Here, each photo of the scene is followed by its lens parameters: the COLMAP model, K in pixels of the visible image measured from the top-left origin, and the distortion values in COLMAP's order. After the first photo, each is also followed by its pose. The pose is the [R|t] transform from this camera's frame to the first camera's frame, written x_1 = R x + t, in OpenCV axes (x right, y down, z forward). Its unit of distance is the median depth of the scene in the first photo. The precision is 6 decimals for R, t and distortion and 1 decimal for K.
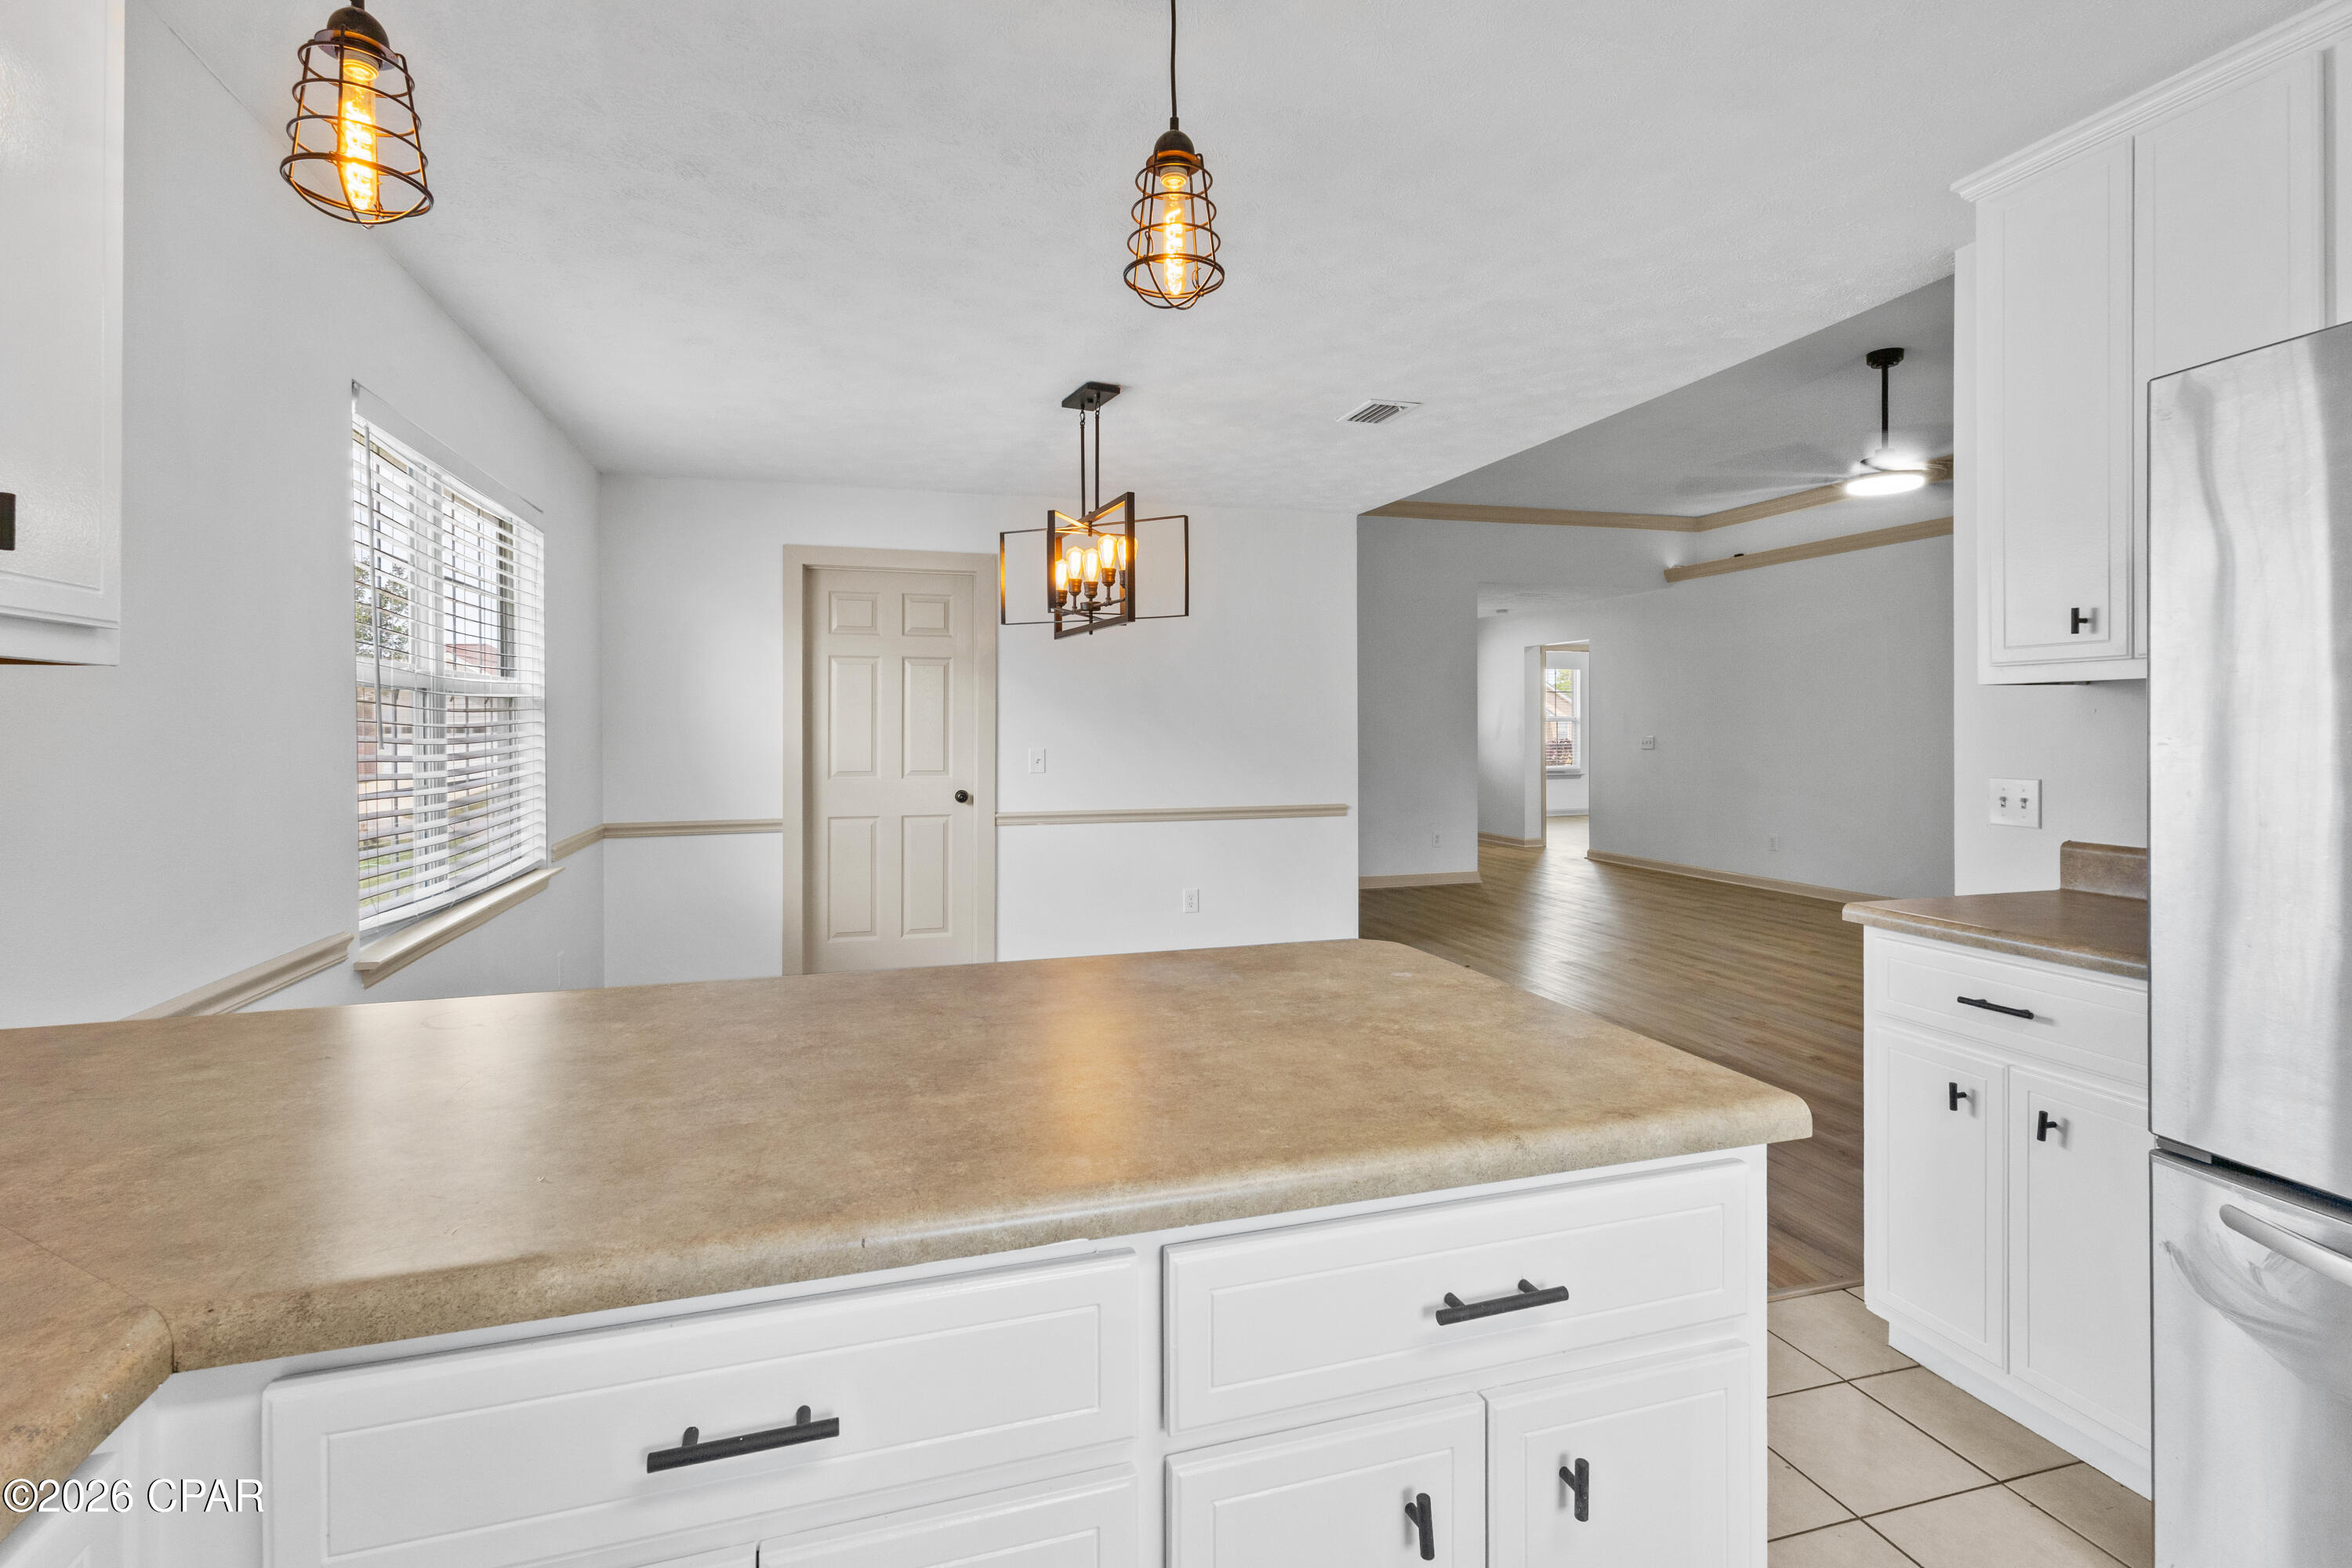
lens RADIAL K [[1108.1, 0, 1169.2], [0, 1108.1, 721.6], [0, 0, 1]] dist [0.002067, 0.000274]
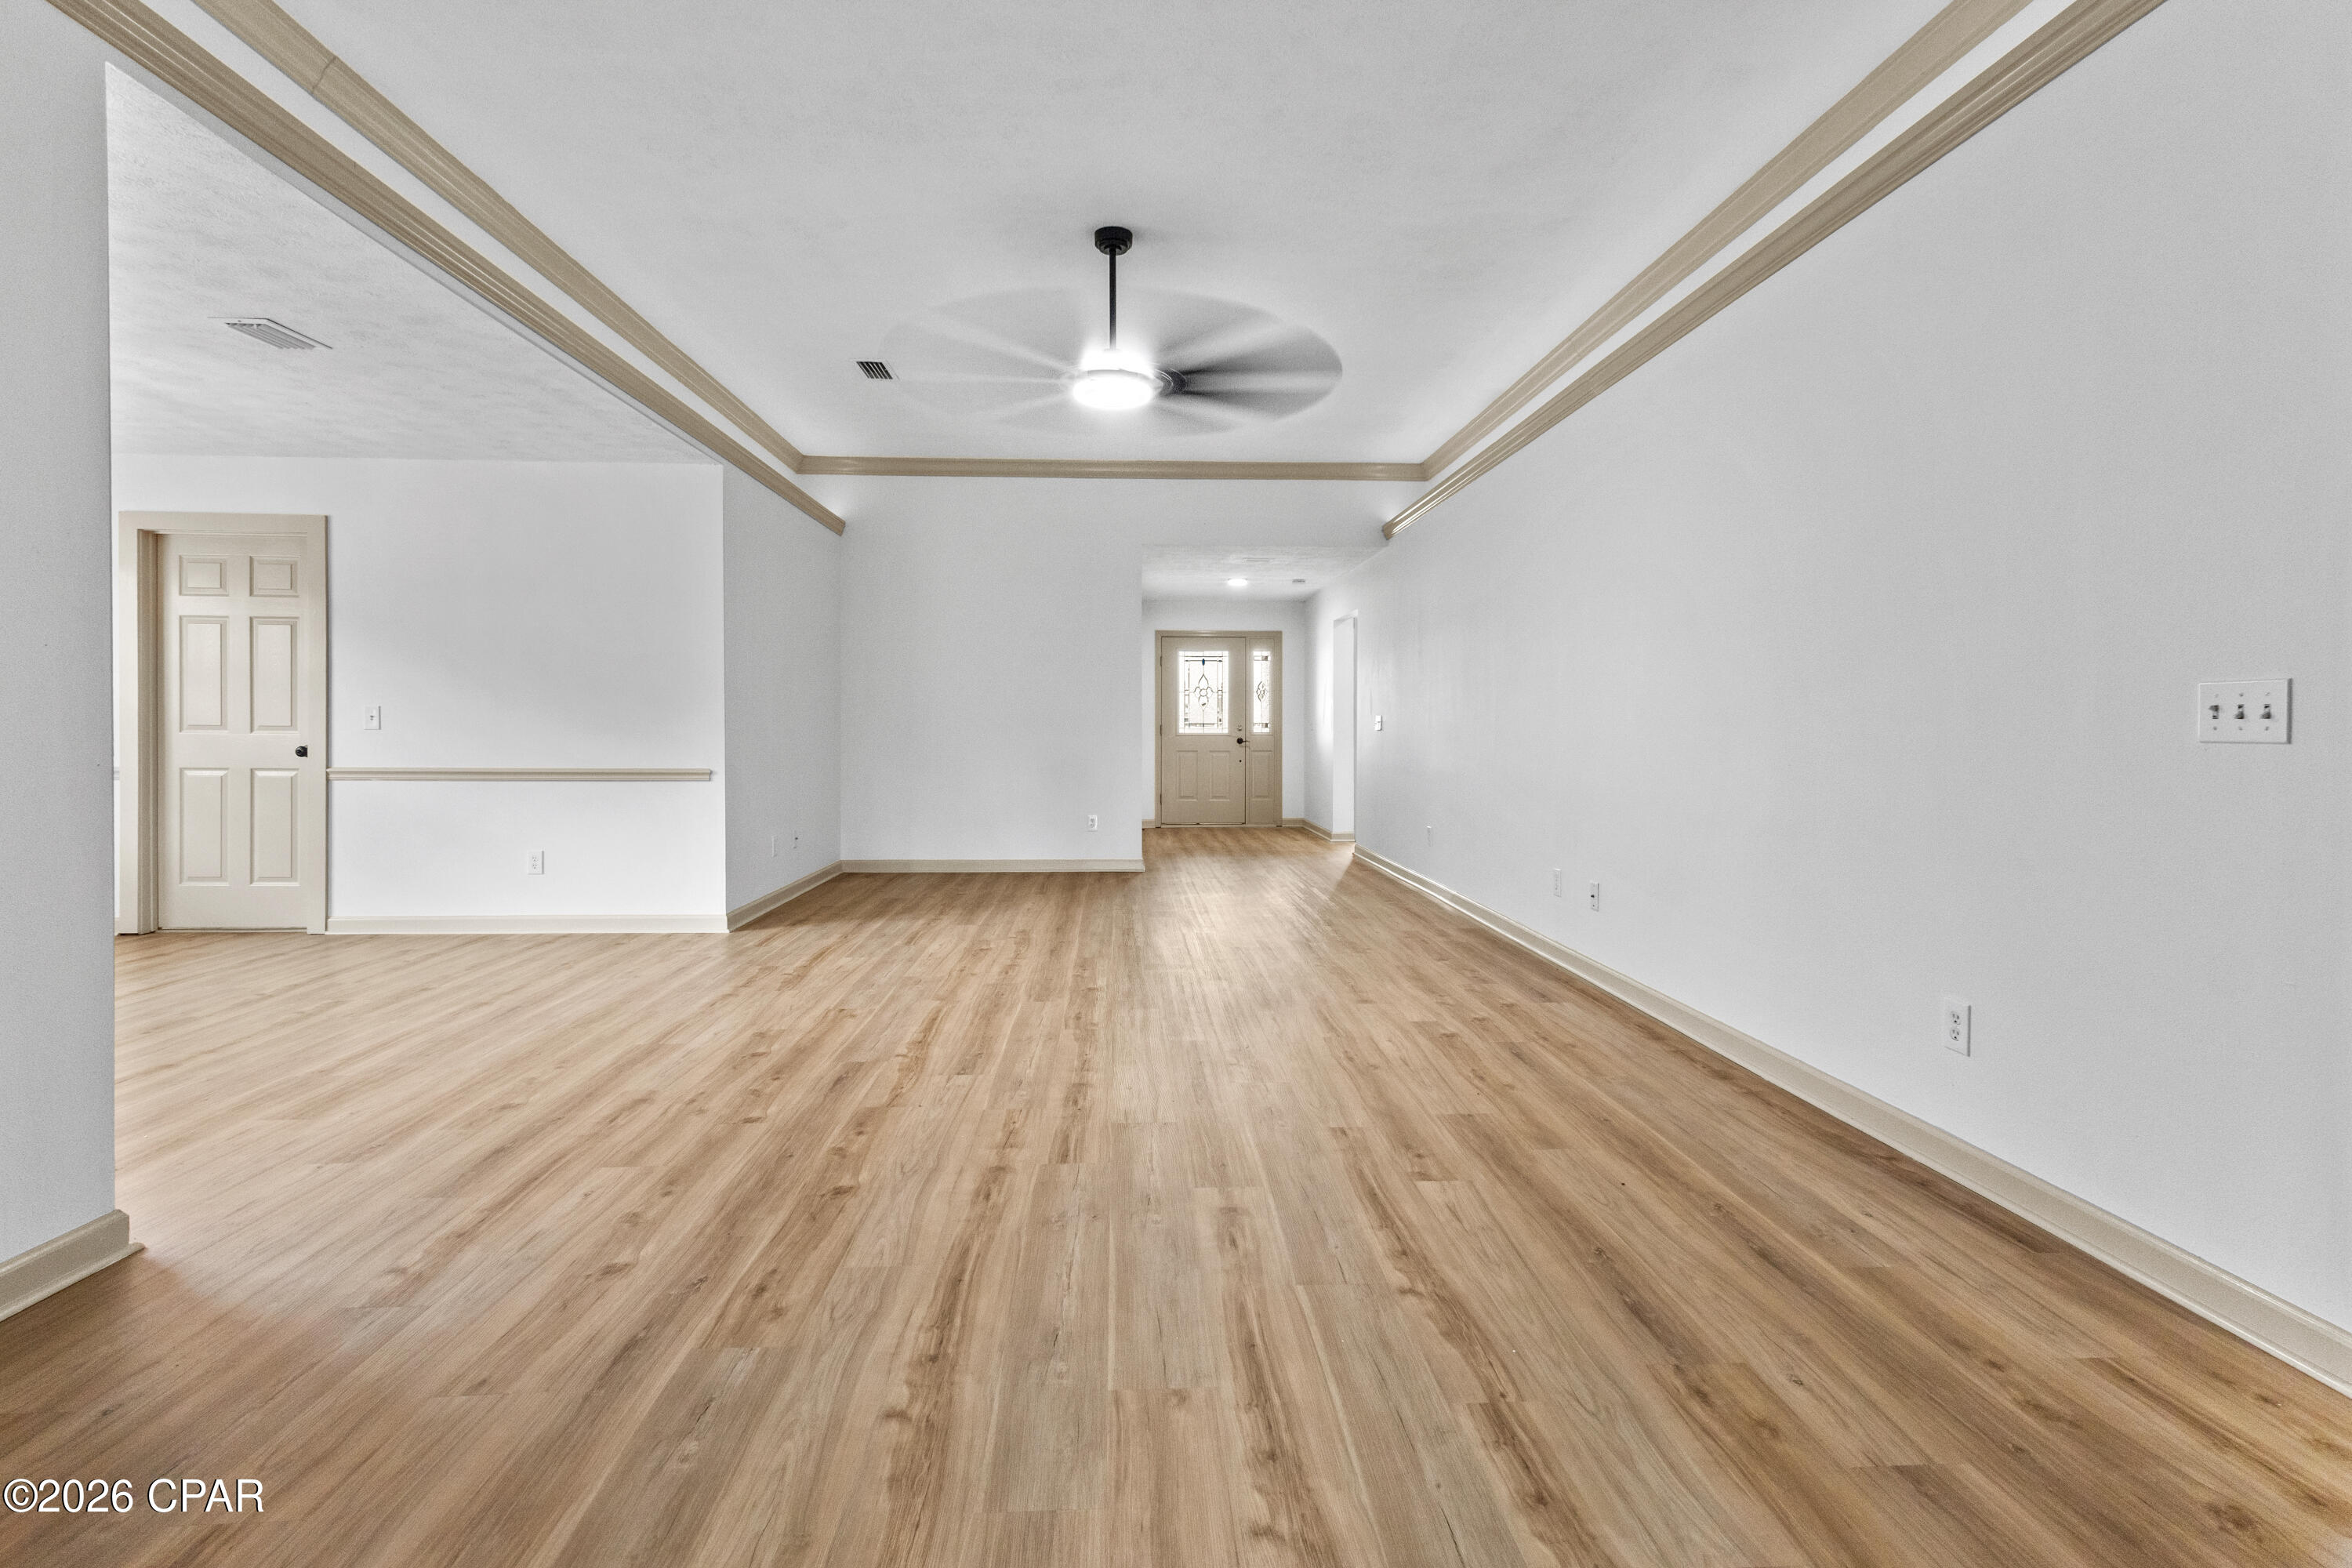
lens RADIAL K [[1108.1, 0, 1169.2], [0, 1108.1, 721.6], [0, 0, 1]] dist [0.002067, 0.000274]
pose [[0.973066, 0.007139, -0.230417, 0.837828], [-0.007279, 0.999973, 0.000243, 0.033877], [0.230412, 0.001441, 0.973092, 0.176582]]
